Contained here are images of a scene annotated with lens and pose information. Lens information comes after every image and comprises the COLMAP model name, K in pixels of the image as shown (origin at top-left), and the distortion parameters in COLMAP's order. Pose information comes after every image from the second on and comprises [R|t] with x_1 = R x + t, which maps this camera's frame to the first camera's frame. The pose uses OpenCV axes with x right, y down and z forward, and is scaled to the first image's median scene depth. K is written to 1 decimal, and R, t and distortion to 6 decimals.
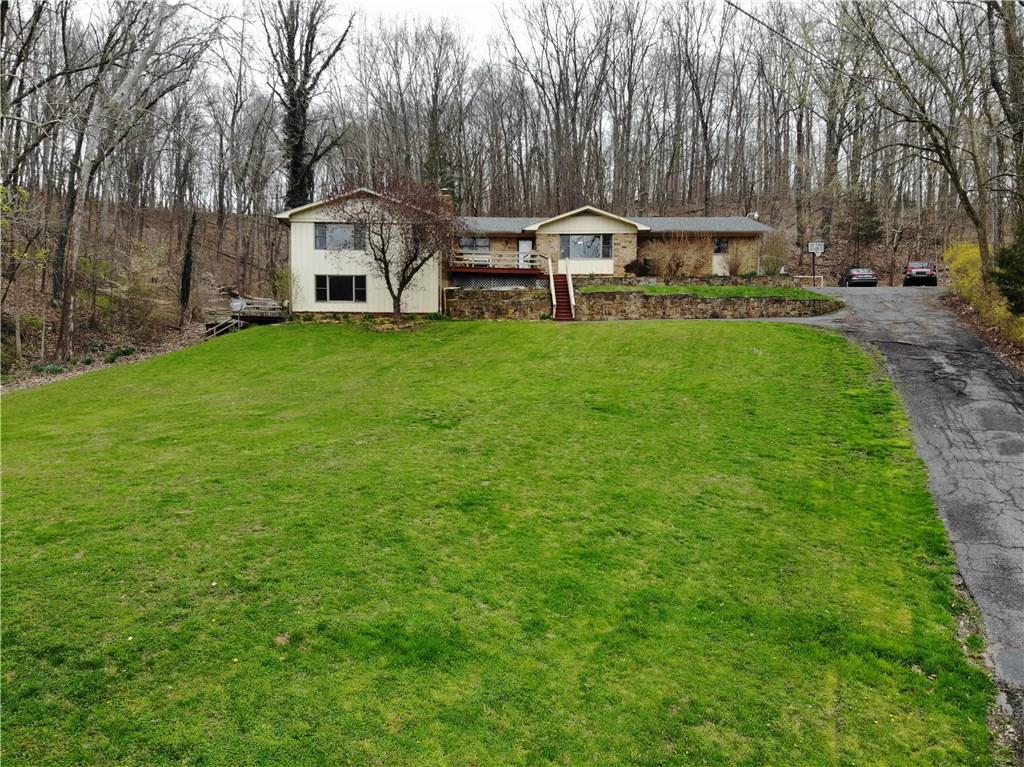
lens RADIAL K [[741.1, 0, 512.0], [0, 741.1, 383.5], [0, 0, 1]] dist [0.183302, -0.436111]
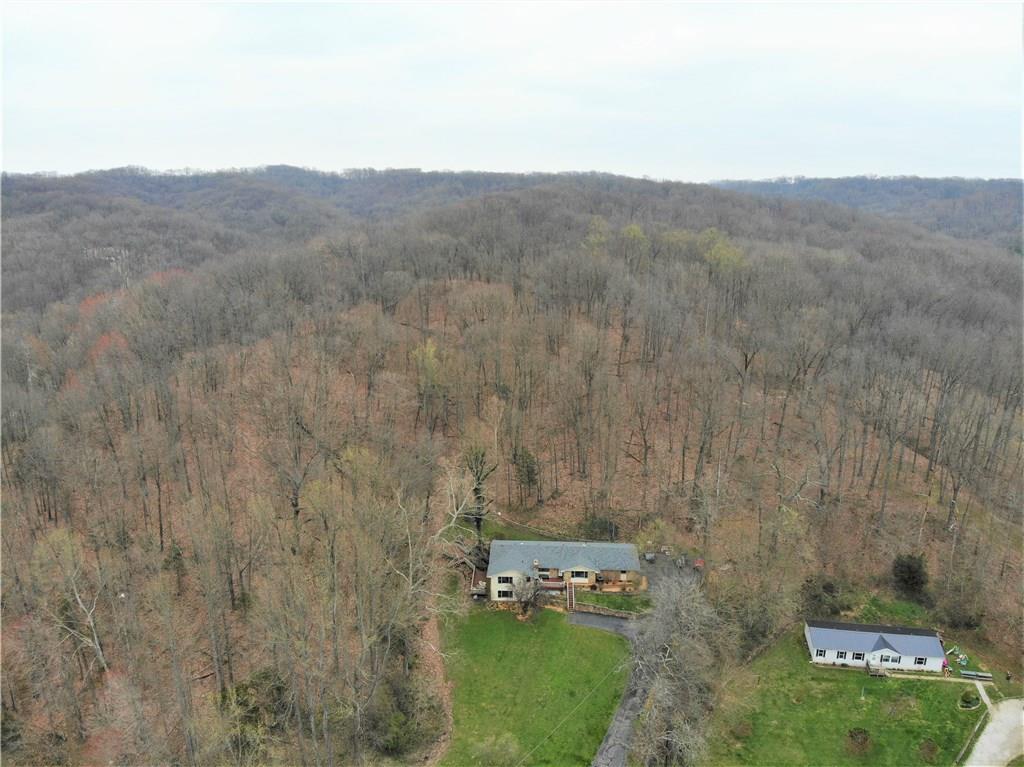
lens RADIAL K [[741.1, 0, 512.0], [0, 741.1, 383.5], [0, 0, 1]] dist [0.183302, -0.436111]
pose [[0.998240, 0.015589, -0.057216, -0.019006], [-0.002636, 0.975539, 0.219812, -1.780251], [0.059243, -0.219274, 0.973863, -2.067159]]
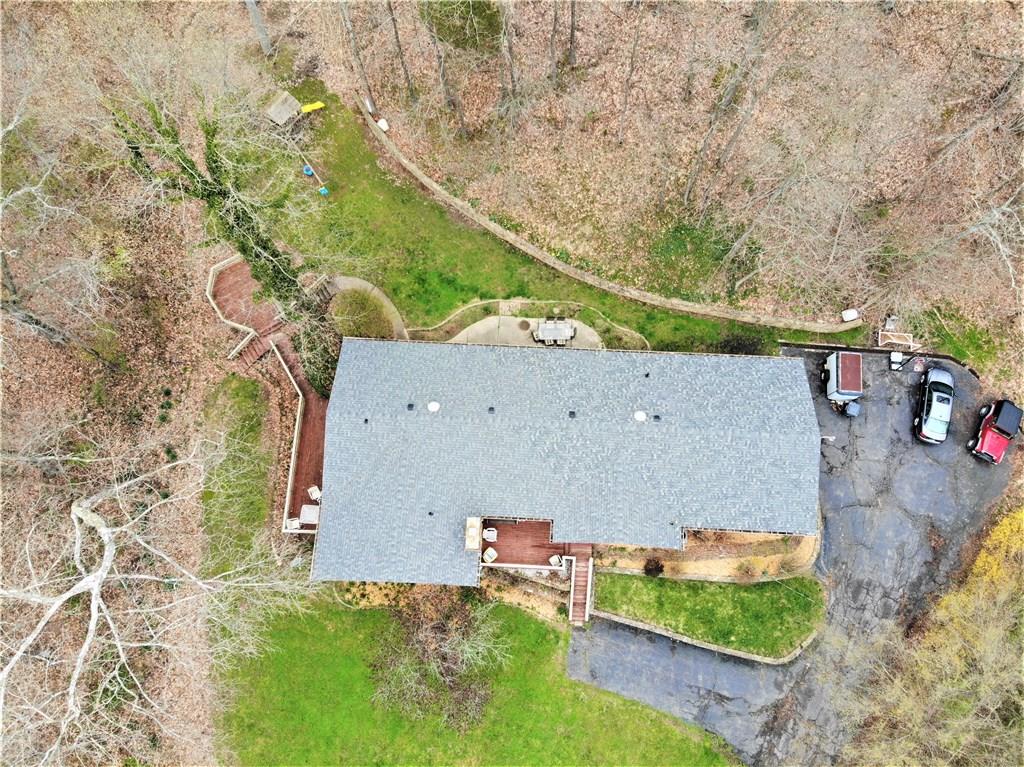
lens RADIAL K [[741.1, 0, 512.0], [0, 741.1, 383.5], [0, 0, 1]] dist [0.183302, -0.436111]
pose [[0.997544, 0.068315, -0.015458, -0.038749], [-0.007838, 0.328194, 0.944578, -1.267600], [0.069602, -0.942137, 0.327923, 0.898905]]
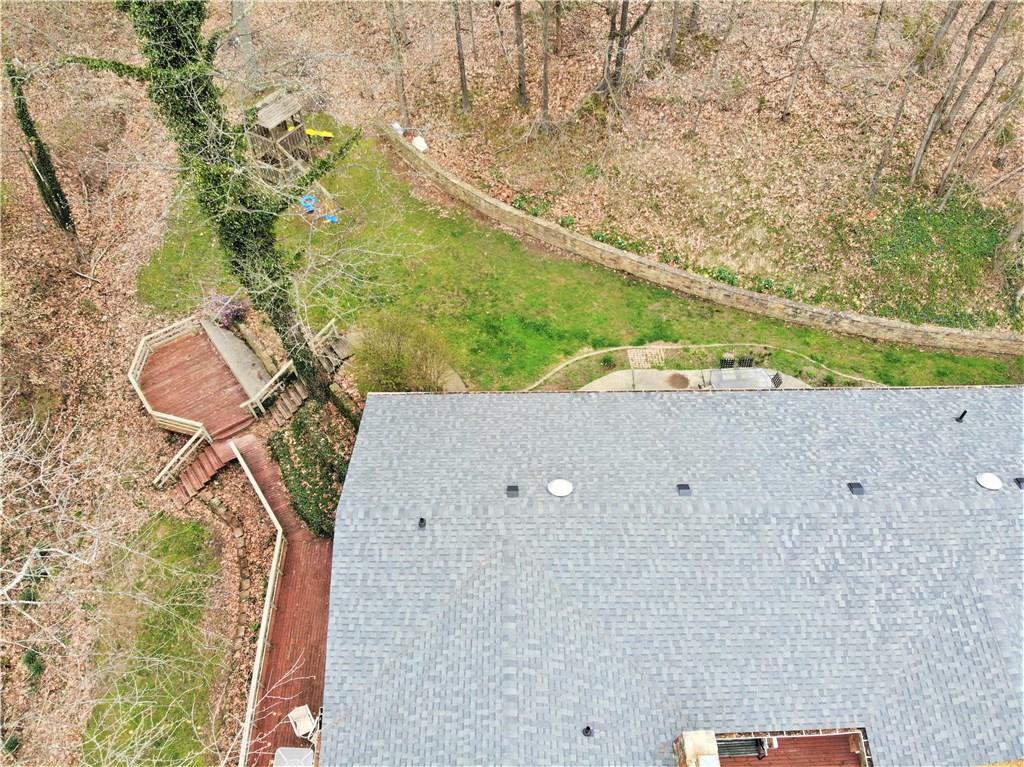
lens RADIAL K [[741.1, 0, 512.0], [0, 741.1, 383.5], [0, 0, 1]] dist [0.183302, -0.436111]
pose [[0.999969, 0.006815, -0.003944, -0.193429], [-0.001332, 0.640095, 0.768295, -0.699545], [0.007761, -0.768266, 0.640084, 0.937045]]
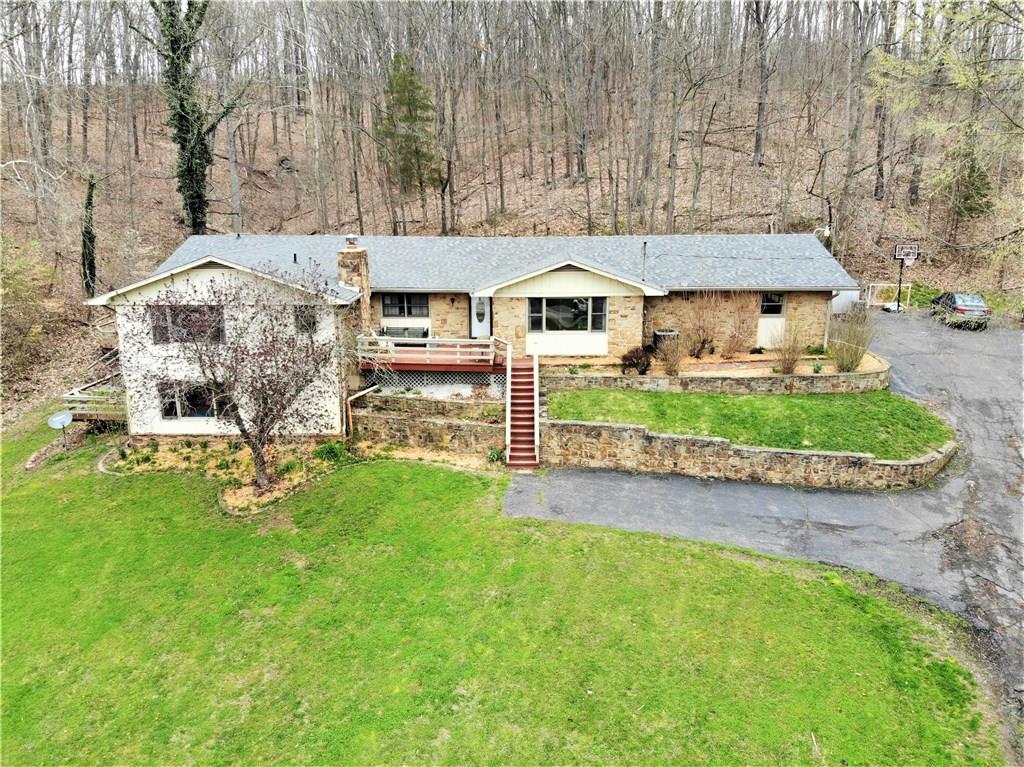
lens RADIAL K [[741.1, 0, 512.0], [0, 741.1, 383.5], [0, 0, 1]] dist [0.183302, -0.436111]
pose [[0.999034, 0.008081, -0.043204, 0.083647], [0.001257, 0.977299, 0.211863, -0.280051], [0.043935, -0.211712, 0.976344, 0.350059]]
